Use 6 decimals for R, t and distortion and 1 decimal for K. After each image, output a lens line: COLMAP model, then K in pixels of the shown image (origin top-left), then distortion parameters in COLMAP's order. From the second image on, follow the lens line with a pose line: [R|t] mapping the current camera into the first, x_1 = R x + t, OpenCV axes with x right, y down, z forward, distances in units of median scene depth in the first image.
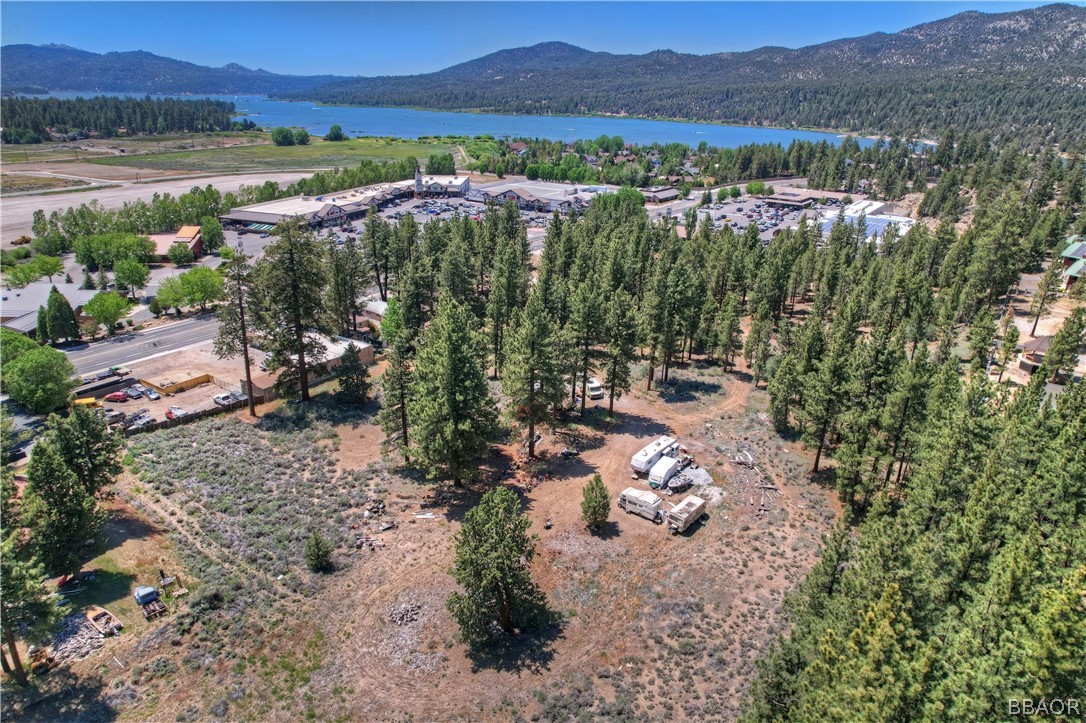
lens RADIAL K [[688.0, 0, 543.0], [0, 688.0, 361.5], [0, 0, 1]] dist [-0.074835, 0.065815]
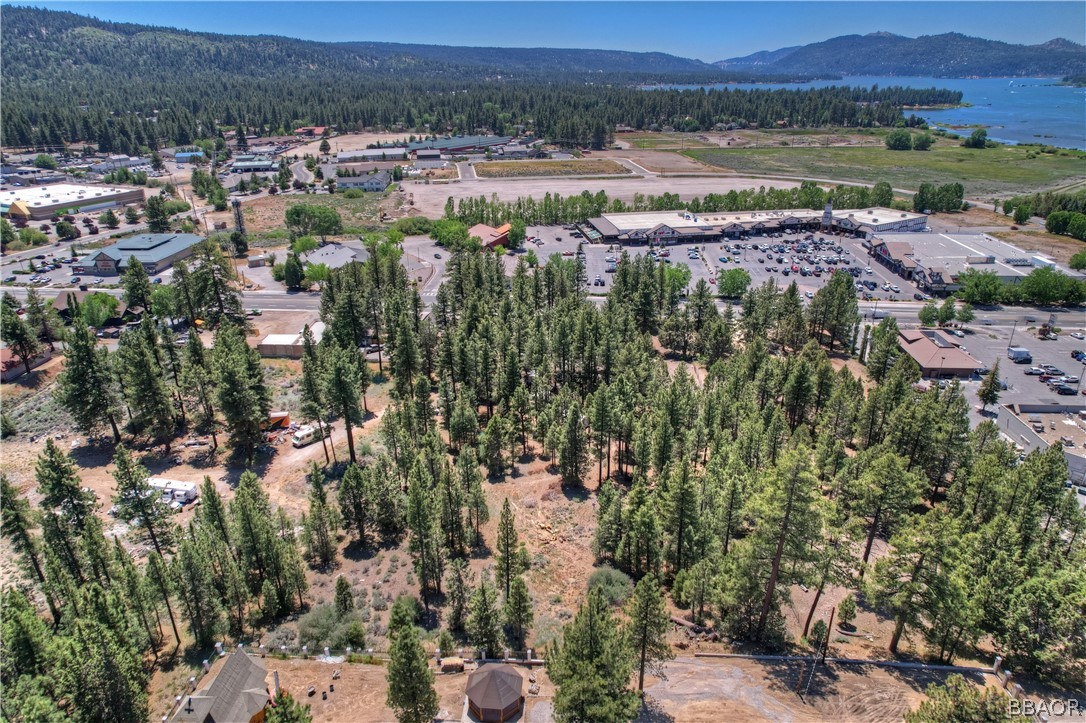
lens RADIAL K [[688.0, 0, 543.0], [0, 688.0, 361.5], [0, 0, 1]] dist [-0.074835, 0.065815]
pose [[0.526249, 0.314059, -0.790208, 0.320595], [-0.295165, 0.938980, 0.176617, -0.110658], [0.797458, 0.140297, 0.586837, 0.186145]]
